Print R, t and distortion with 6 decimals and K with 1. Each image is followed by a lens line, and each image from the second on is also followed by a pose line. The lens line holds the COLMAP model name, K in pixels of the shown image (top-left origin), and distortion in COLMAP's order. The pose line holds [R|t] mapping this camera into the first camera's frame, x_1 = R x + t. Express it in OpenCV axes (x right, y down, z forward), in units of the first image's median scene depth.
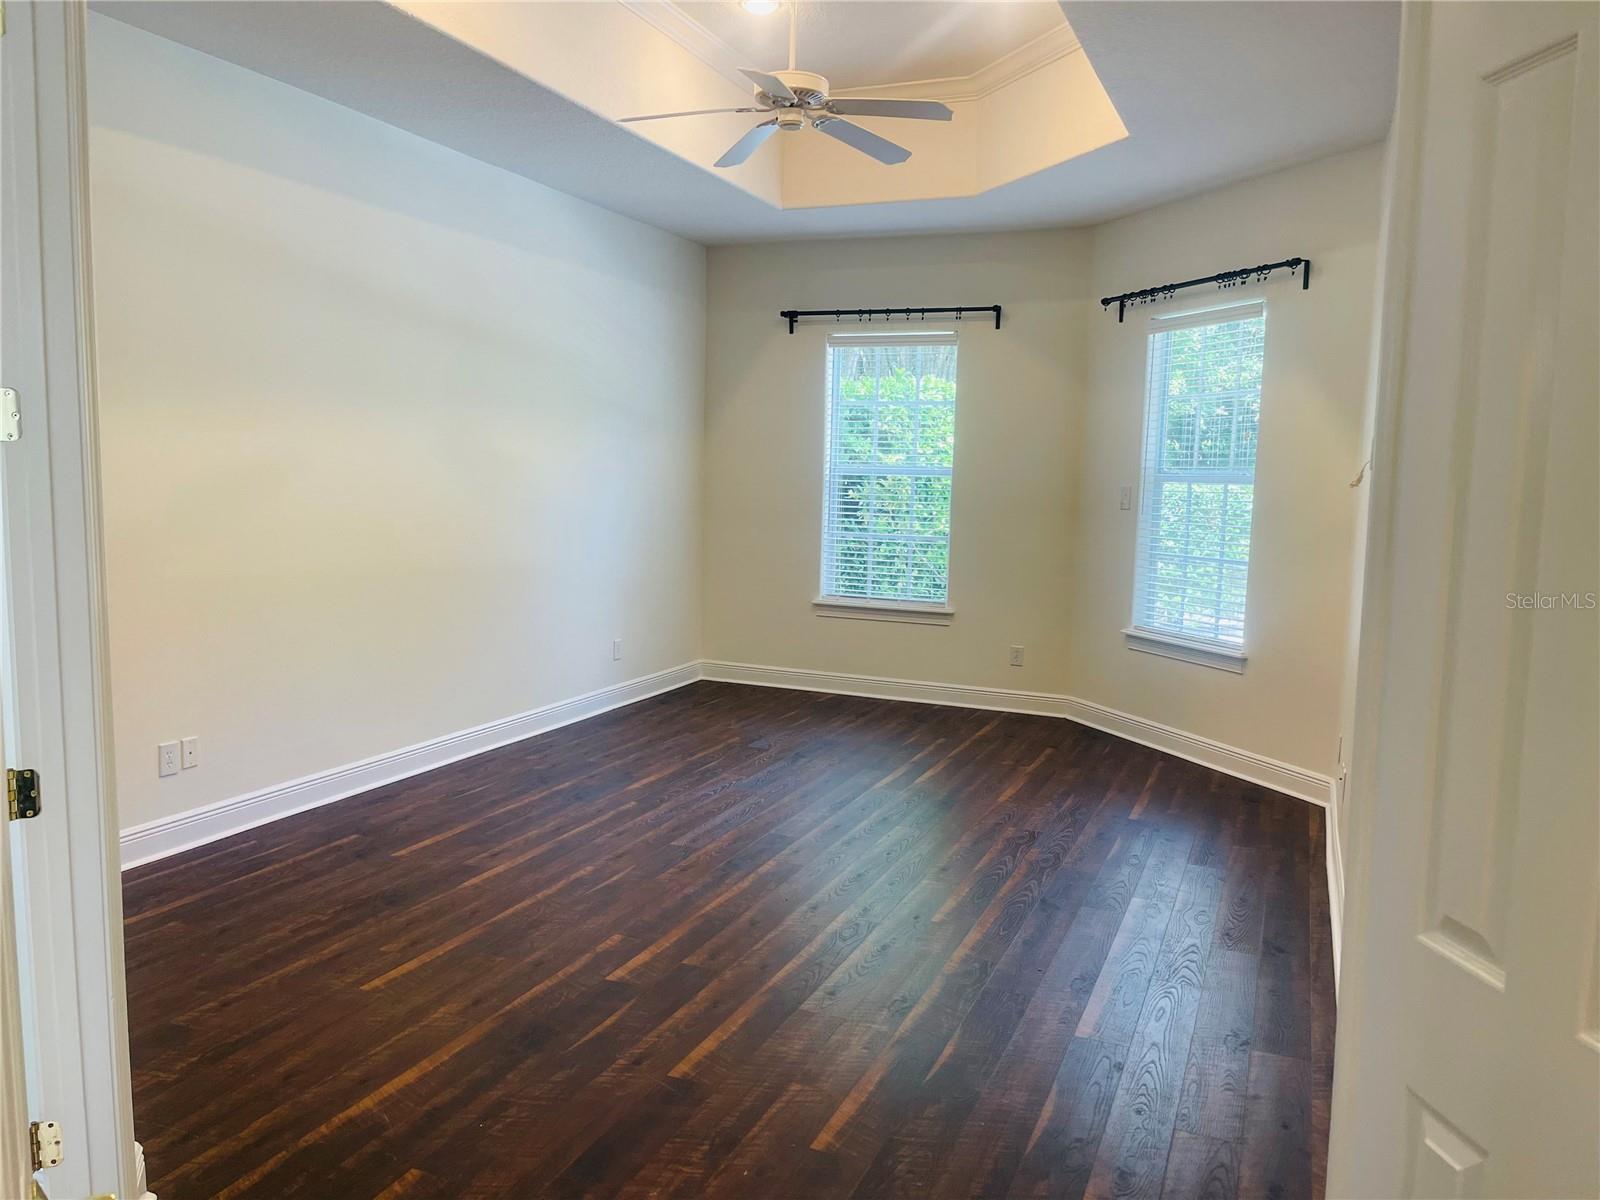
lens RADIAL K [[1207.9, 0, 792.9], [0, 1207.9, 593.6], [0, 0, 1]] dist [0.069185, -0.084270]
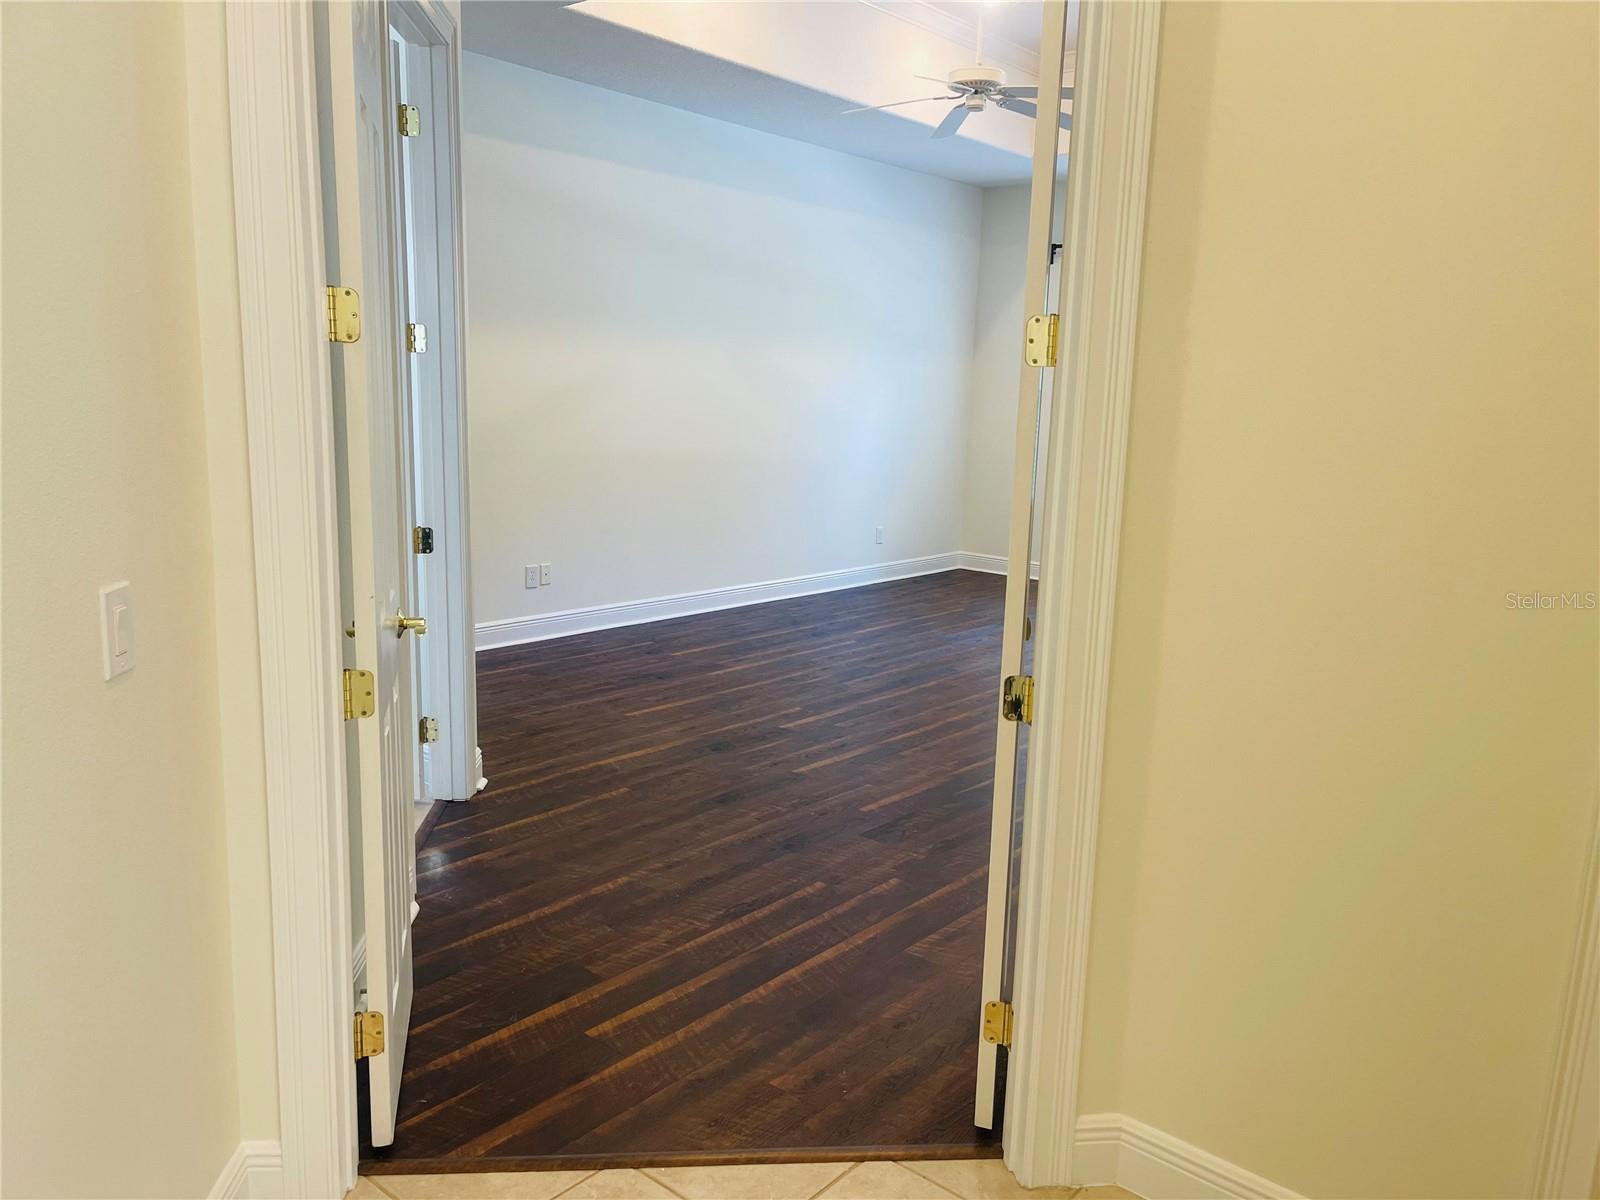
lens RADIAL K [[1207.9, 0, 807.3], [0, 1207.9, 596.6], [0, 0, 1]] dist [0.069185, -0.084270]
pose [[0.955292, 0.061156, -0.289269, 0.265093], [-0.042775, 0.996668, 0.069449, 0.050701], [0.292553, -0.053970, 0.954725, -0.342705]]
